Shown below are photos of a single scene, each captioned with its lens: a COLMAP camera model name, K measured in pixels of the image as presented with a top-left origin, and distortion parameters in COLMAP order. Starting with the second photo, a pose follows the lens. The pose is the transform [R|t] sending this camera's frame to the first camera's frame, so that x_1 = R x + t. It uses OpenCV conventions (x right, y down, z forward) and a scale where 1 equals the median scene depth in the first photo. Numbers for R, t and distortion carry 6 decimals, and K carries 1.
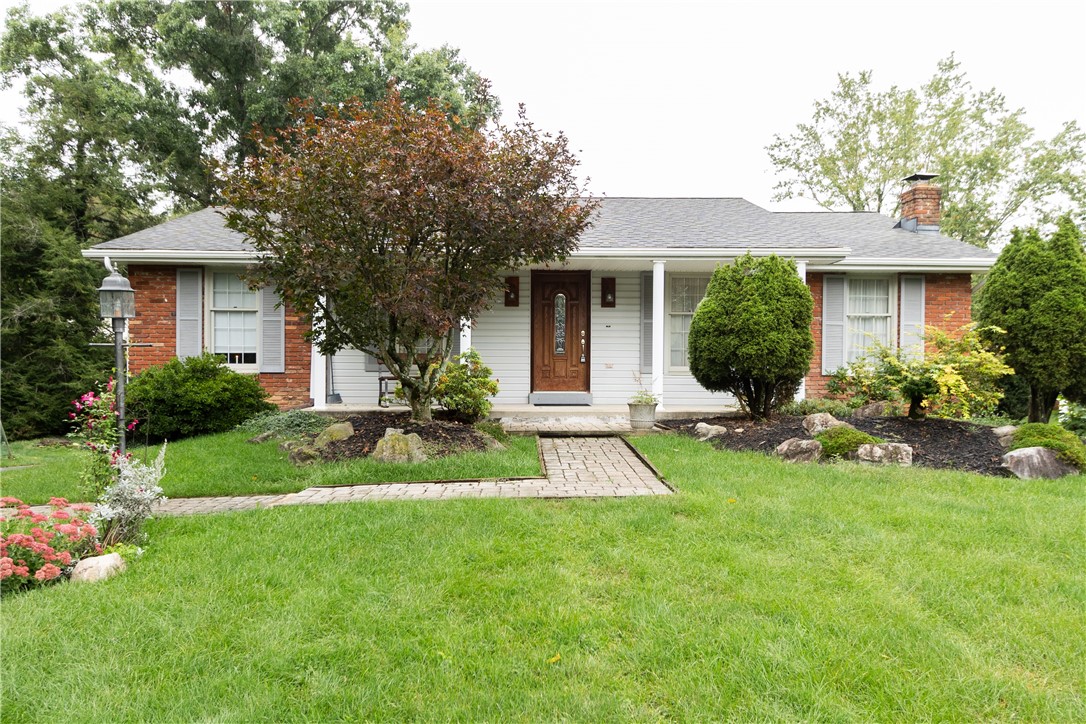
lens RADIAL K [[527.2, 0, 543.0], [0, 527.2, 361.0], [0, 0, 1]] dist [0.000983, 0.000068]
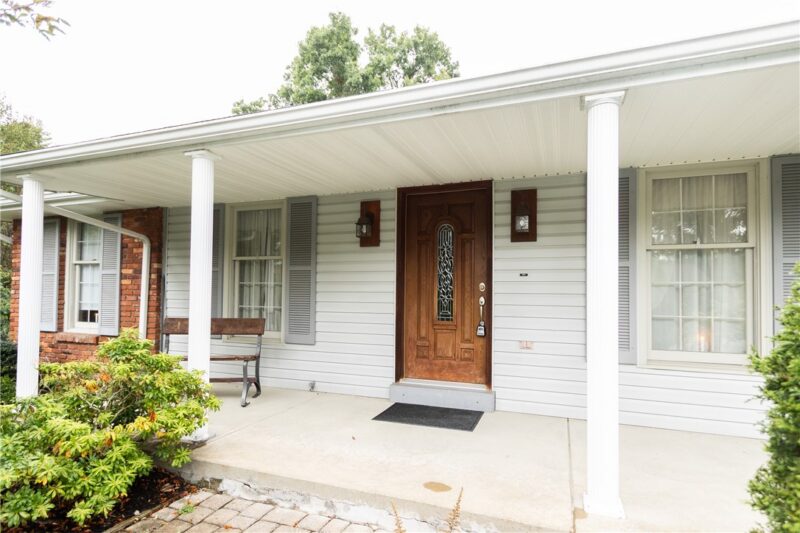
lens RADIAL K [[388.4, 0, 404.3], [0, 388.4, 288.0], [0, 0, 1]] dist [0.000983, 0.000068]
pose [[0.937790, -0.003080, -0.347189, 0.148198], [-0.005051, 0.999734, -0.022513, -0.041476], [0.347166, 0.022866, 0.937525, 0.562317]]
